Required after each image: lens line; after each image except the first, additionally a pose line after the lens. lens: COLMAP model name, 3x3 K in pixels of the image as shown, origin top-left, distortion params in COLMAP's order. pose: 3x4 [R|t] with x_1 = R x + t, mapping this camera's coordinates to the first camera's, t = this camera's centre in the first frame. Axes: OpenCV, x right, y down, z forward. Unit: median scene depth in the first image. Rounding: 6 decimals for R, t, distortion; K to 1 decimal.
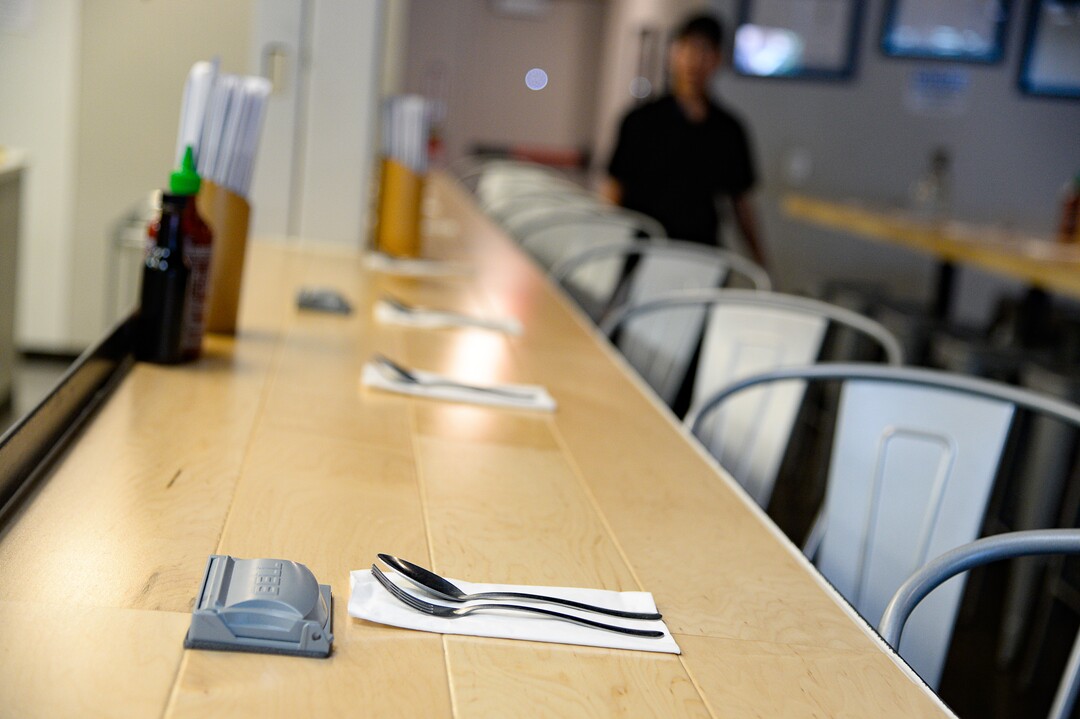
lens RADIAL K [[2074.7, 0, 540.0], [0, 2074.7, 359.5], [0, 0, 1]] dist [-0.338331, 5.831373]
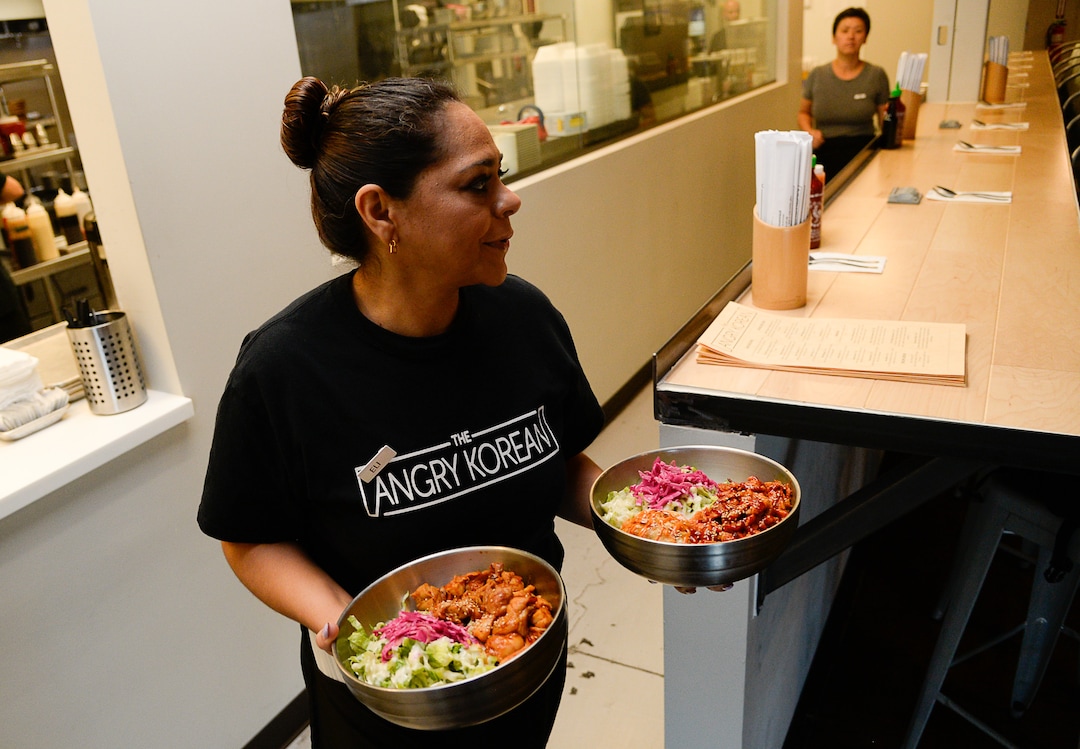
lens RADIAL K [[870.6, 0, 540.0], [0, 870.6, 374.5], [0, 0, 1]] dist [-0.000237, 0.000106]
pose [[0.840457, 0.045863, -0.539933, 0.124362], [0.082016, 0.974166, 0.210414, 0.014295], [0.535635, -0.221127, 0.814984, -0.558612]]
